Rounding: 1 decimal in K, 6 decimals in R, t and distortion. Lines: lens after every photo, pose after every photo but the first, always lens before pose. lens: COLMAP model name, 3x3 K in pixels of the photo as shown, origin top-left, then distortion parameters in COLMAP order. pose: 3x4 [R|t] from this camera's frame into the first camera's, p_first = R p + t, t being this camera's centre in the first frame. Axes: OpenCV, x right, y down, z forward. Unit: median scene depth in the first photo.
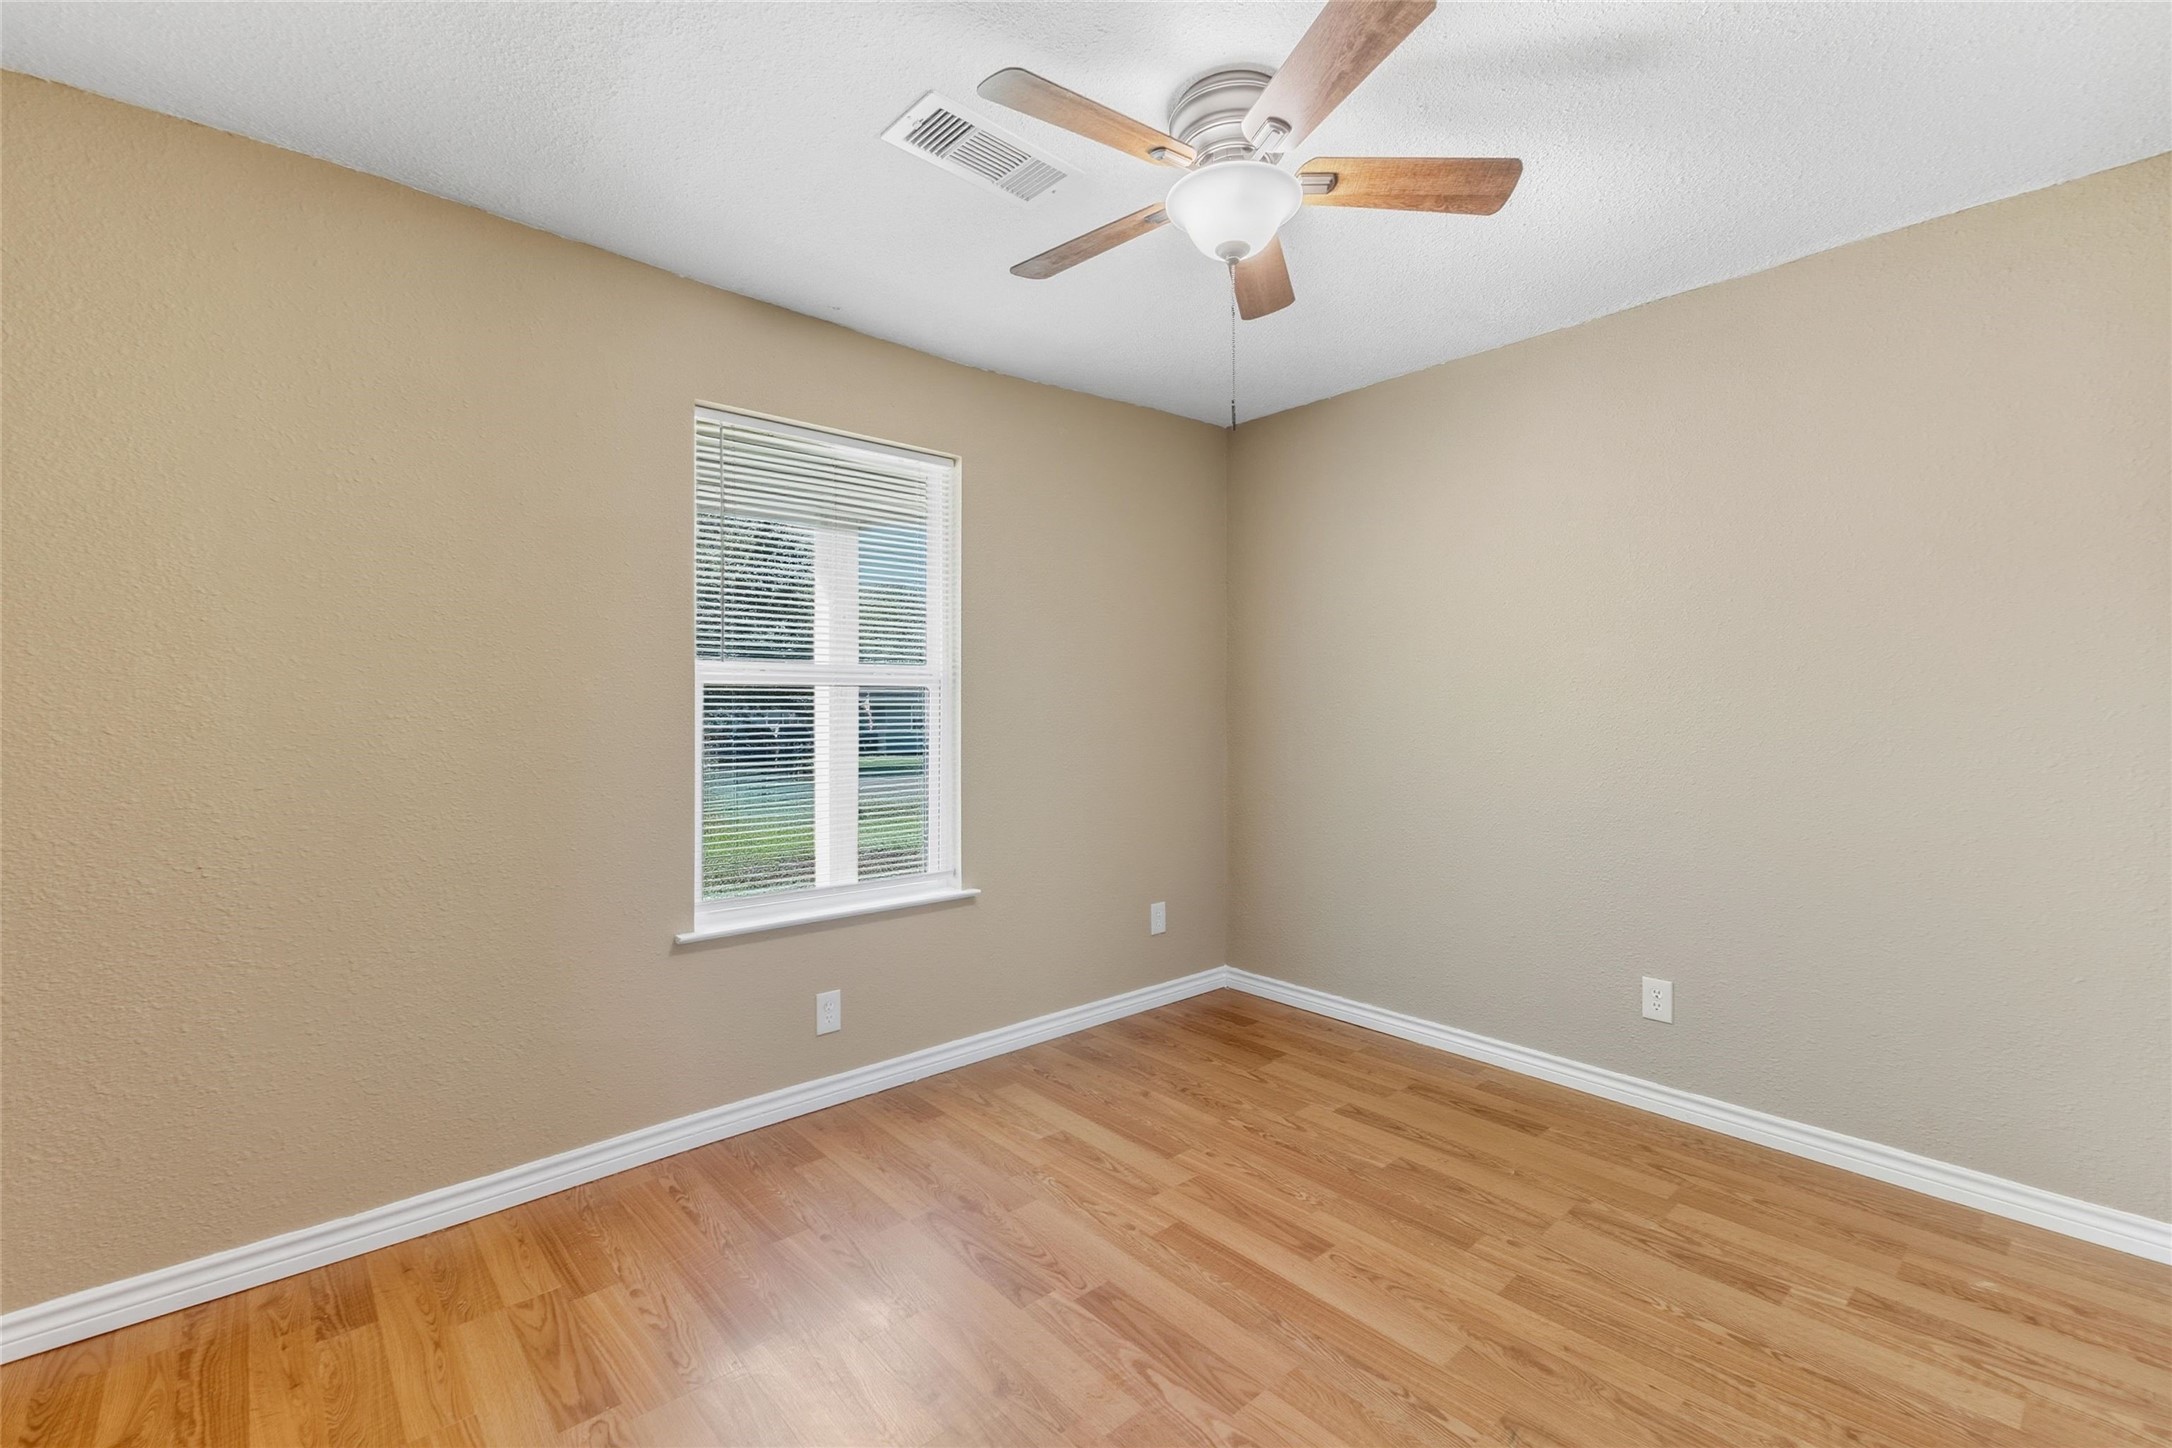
lens RADIAL K [[963.5, 0, 1101.2], [0, 963.5, 722.6], [0, 0, 1]] dist [0.003257, -0.000086]
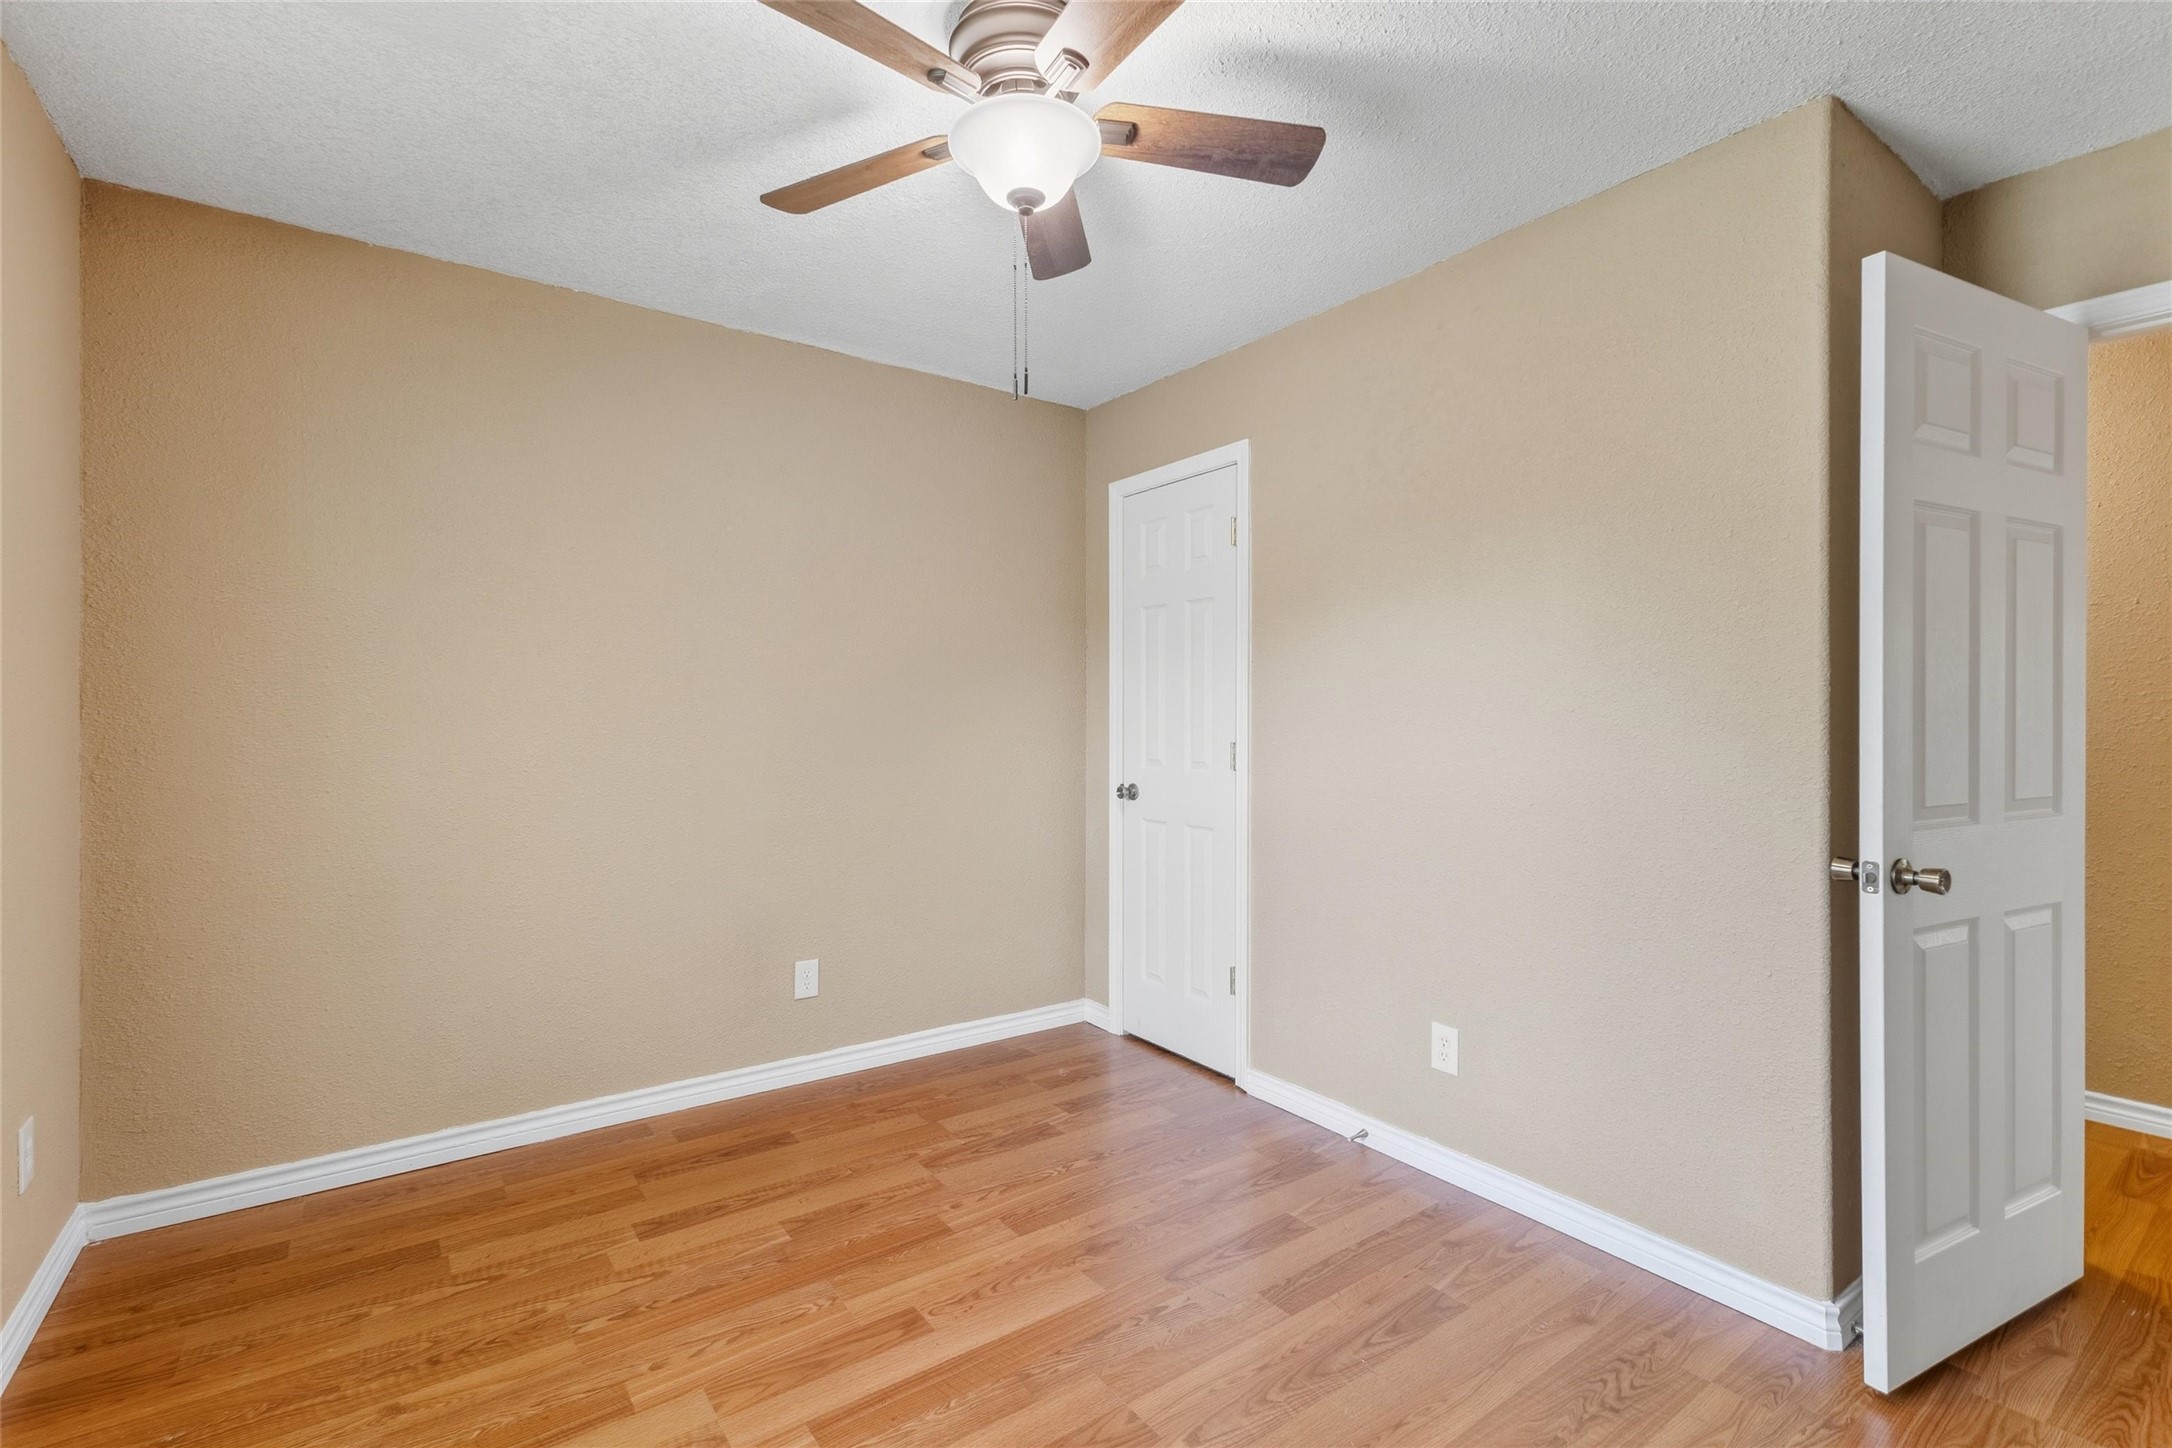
lens RADIAL K [[963.5, 0, 1101.2], [0, 963.5, 722.6], [0, 0, 1]] dist [0.003257, -0.000086]
pose [[0.082797, -0.005822, 0.996549, -0.569025], [0.013894, 0.999892, 0.004688, -0.007107], [-0.996470, 0.013458, 0.082869, 0.658391]]
